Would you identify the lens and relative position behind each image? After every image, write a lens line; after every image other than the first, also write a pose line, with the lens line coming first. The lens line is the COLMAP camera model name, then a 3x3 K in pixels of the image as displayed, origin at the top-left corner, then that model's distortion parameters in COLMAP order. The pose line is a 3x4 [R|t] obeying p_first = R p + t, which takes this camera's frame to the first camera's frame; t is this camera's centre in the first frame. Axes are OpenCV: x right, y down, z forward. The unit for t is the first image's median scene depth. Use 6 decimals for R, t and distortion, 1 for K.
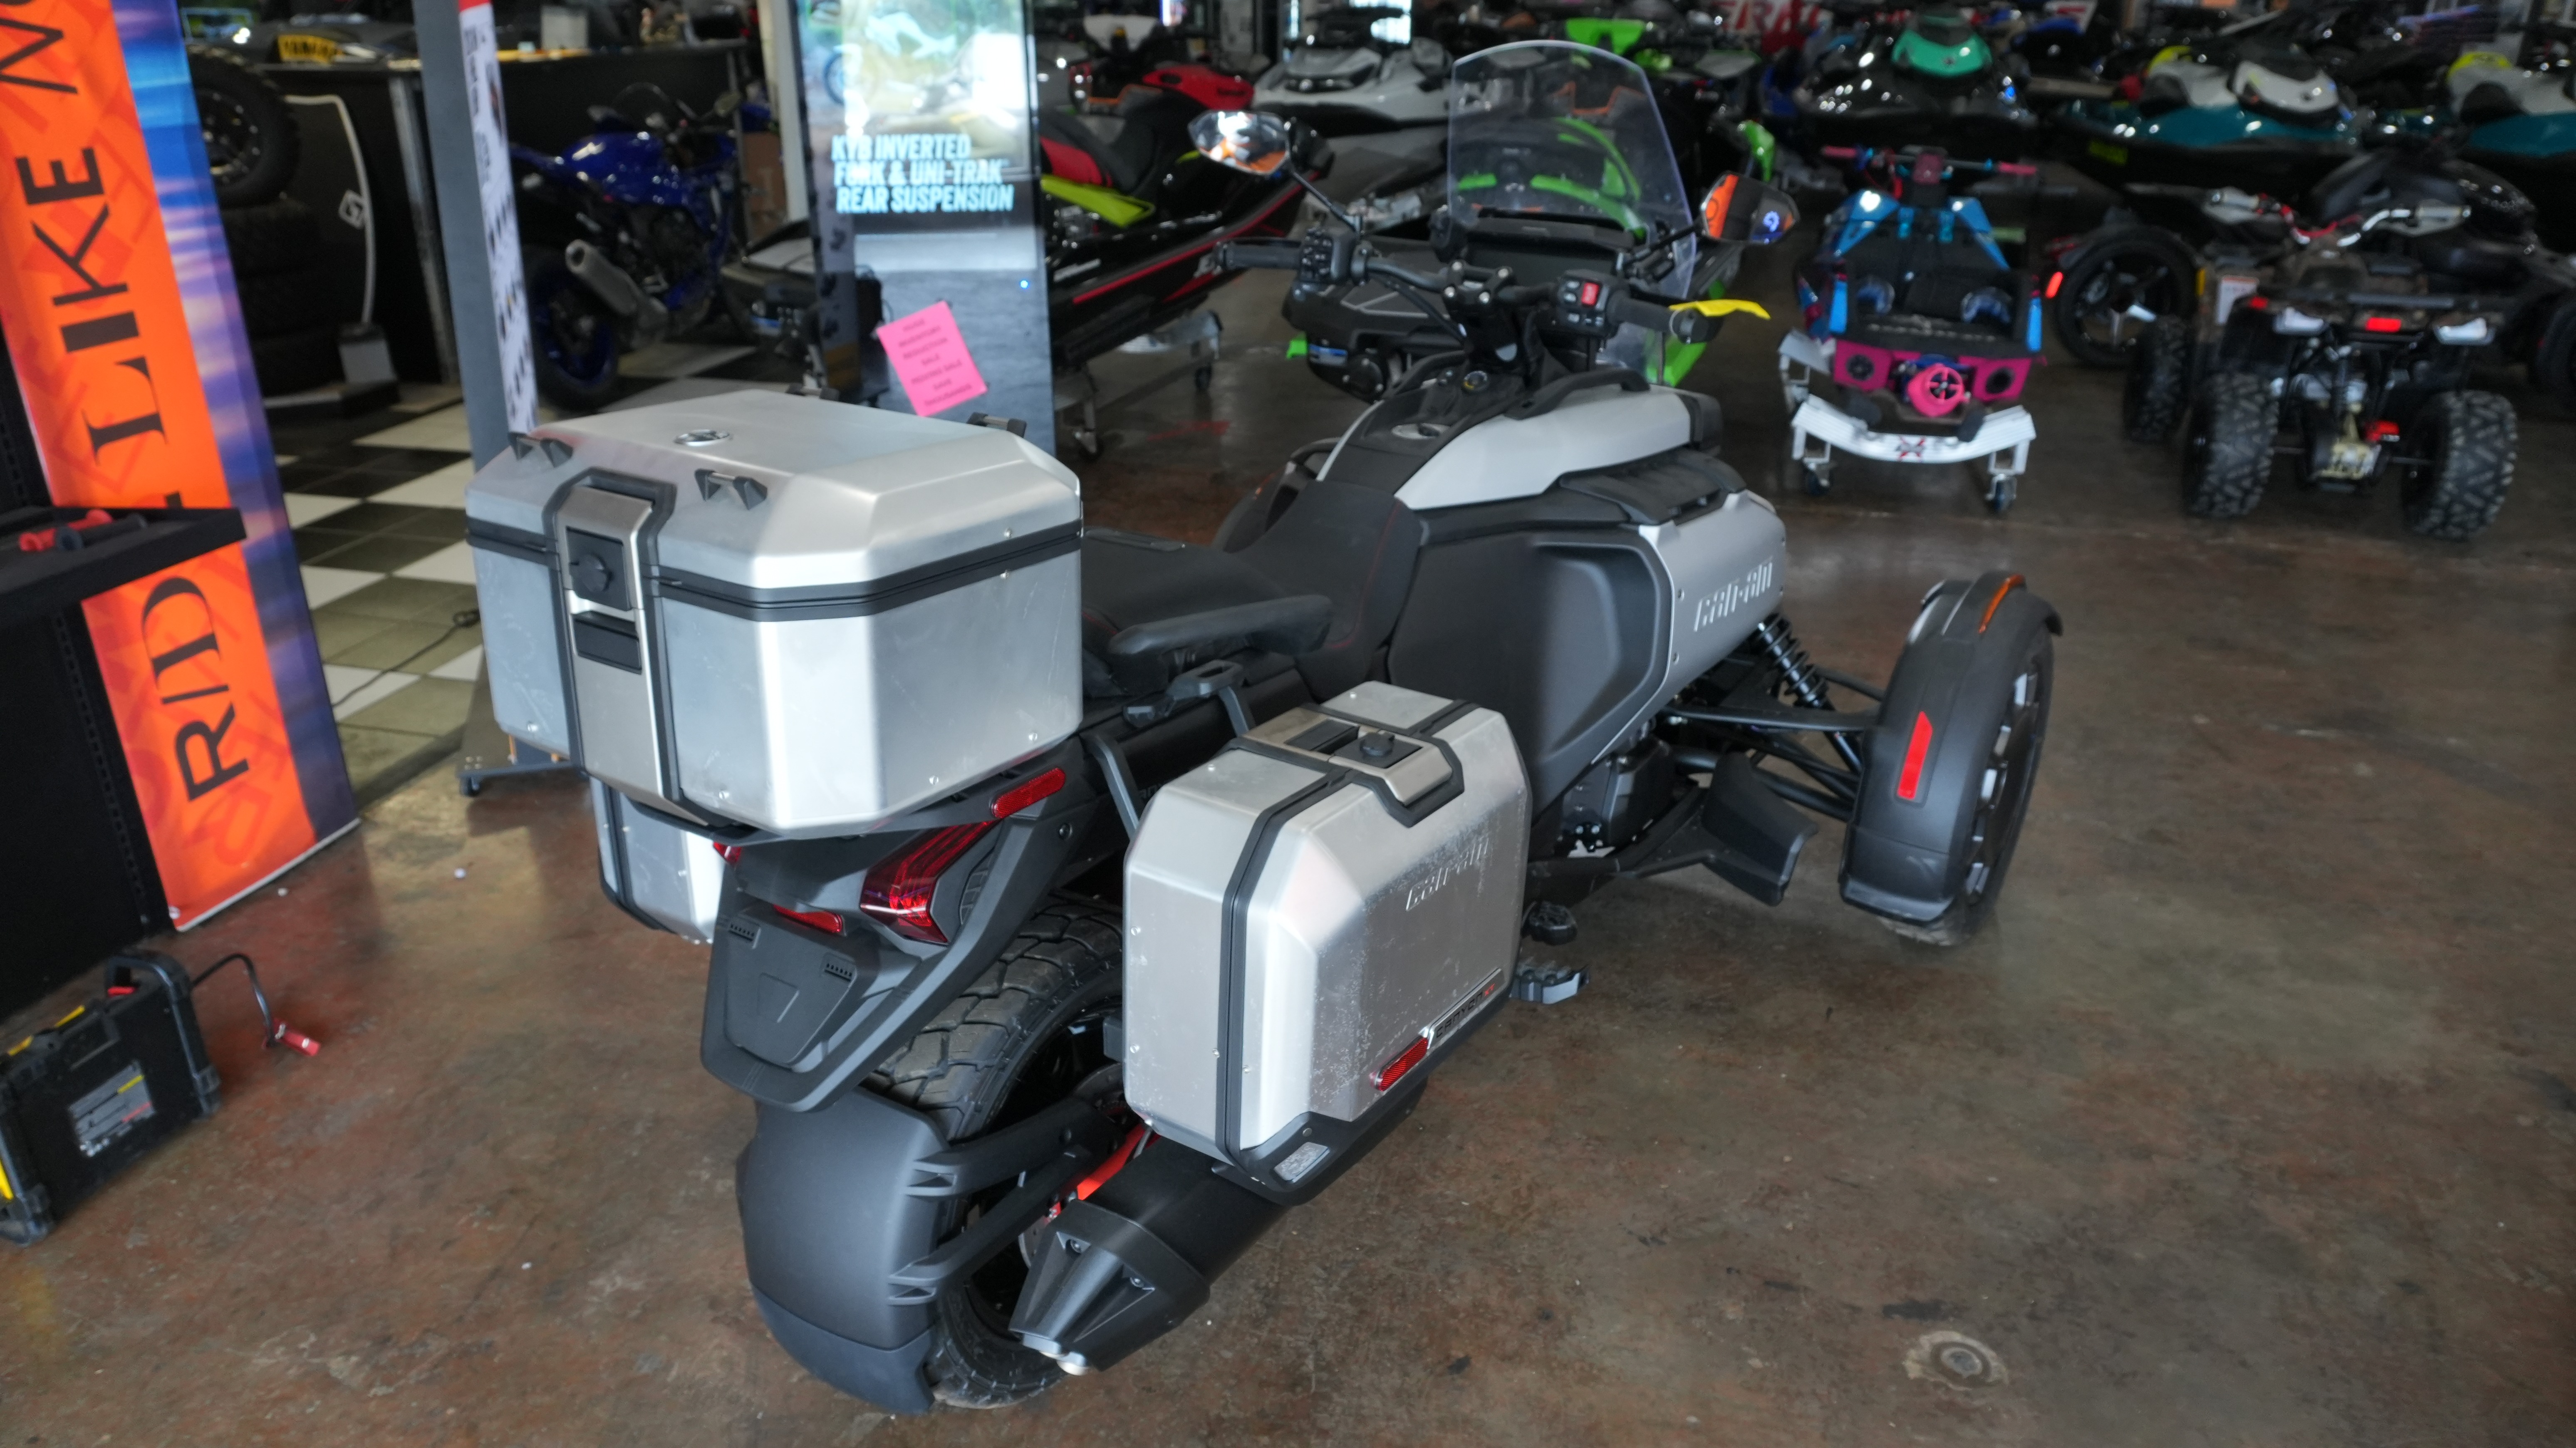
lens RADIAL K [[1789.0, 0, 1288.0], [0, 1789.0, 724.0], [0, 0, 1]] dist [-0.050497, 0.044619]
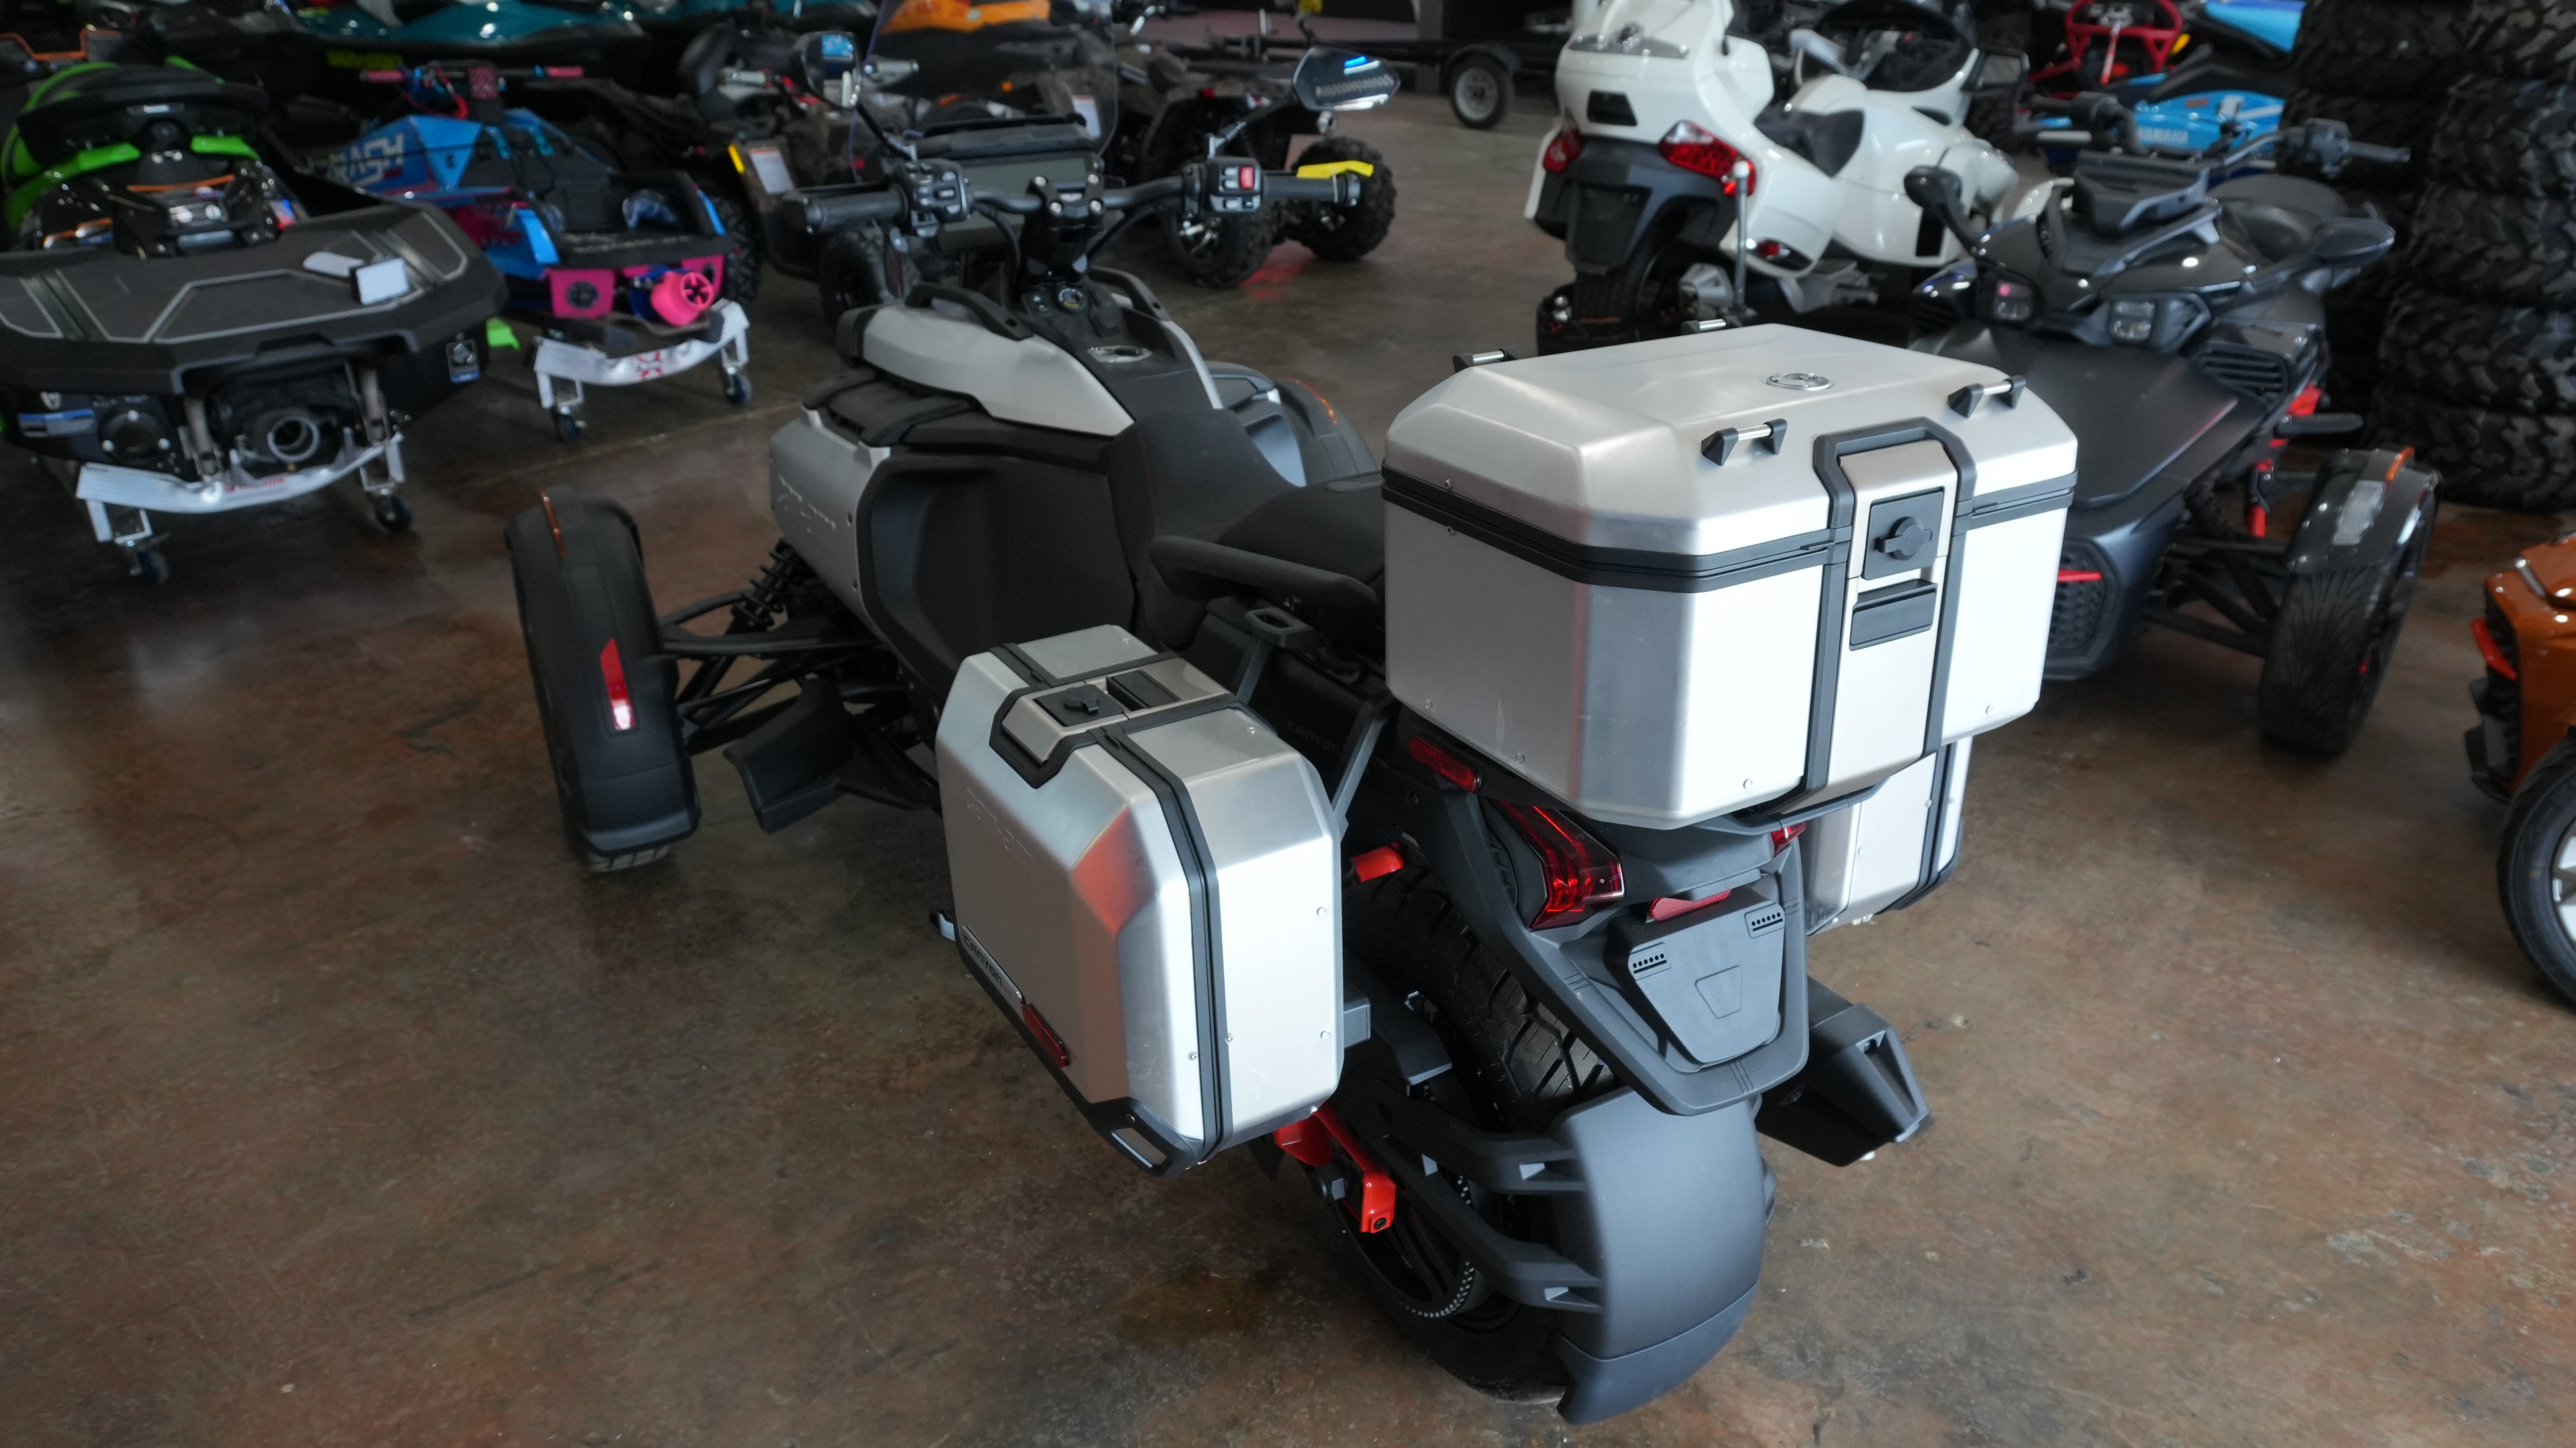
lens RADIAL K [[1769.8, 0, 1289.8], [0, 1769.8, 797.9], [0, 0, 1]] dist [-0.042422, 0.002236]
pose [[0.467563, -0.420926, 0.777307, -0.354112], [0.349367, 0.895748, 0.274914, -0.088278], [-0.811990, 0.143026, 0.565876, 0.209312]]
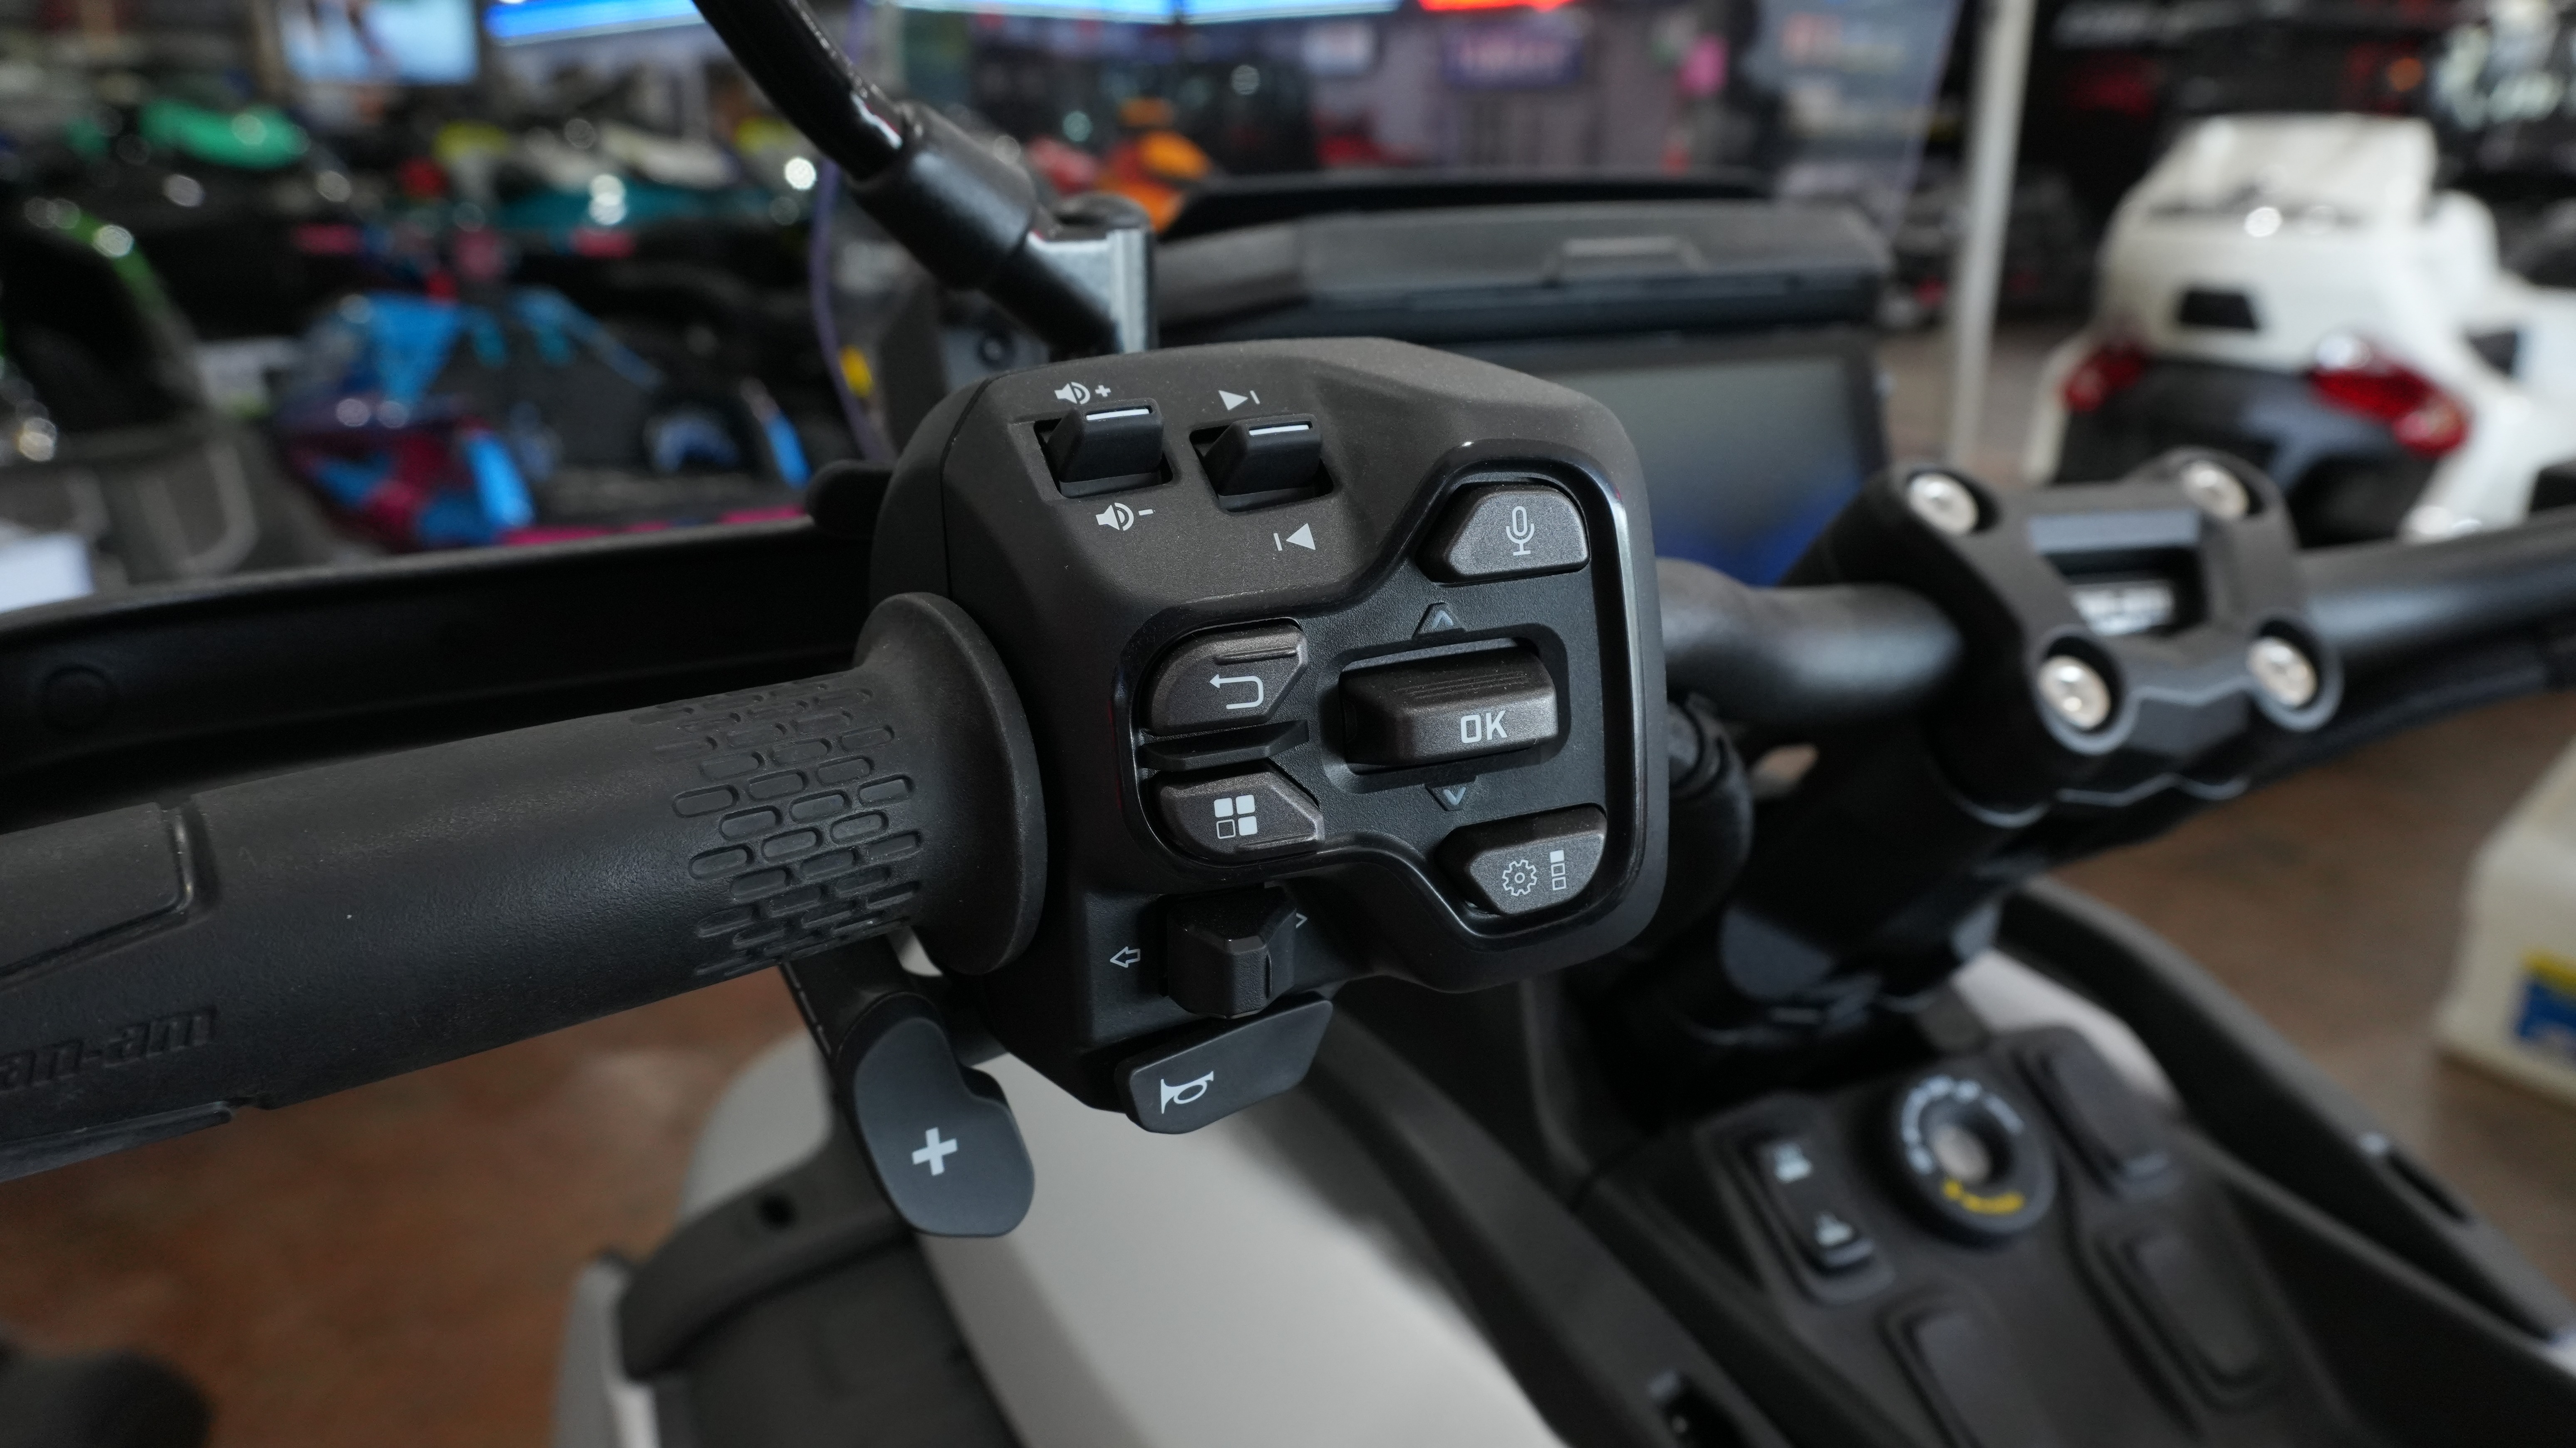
lens RADIAL K [[1789.0, 0, 1288.0], [0, 1789.0, 724.0], [0, 0, 1]] dist [-0.050497, 0.044619]
pose [[0.550779, -0.278195, 0.786924, -0.025180], [0.331169, 0.938267, 0.099908, -0.137529], [-0.766139, 0.205578, 0.608908, 0.483224]]
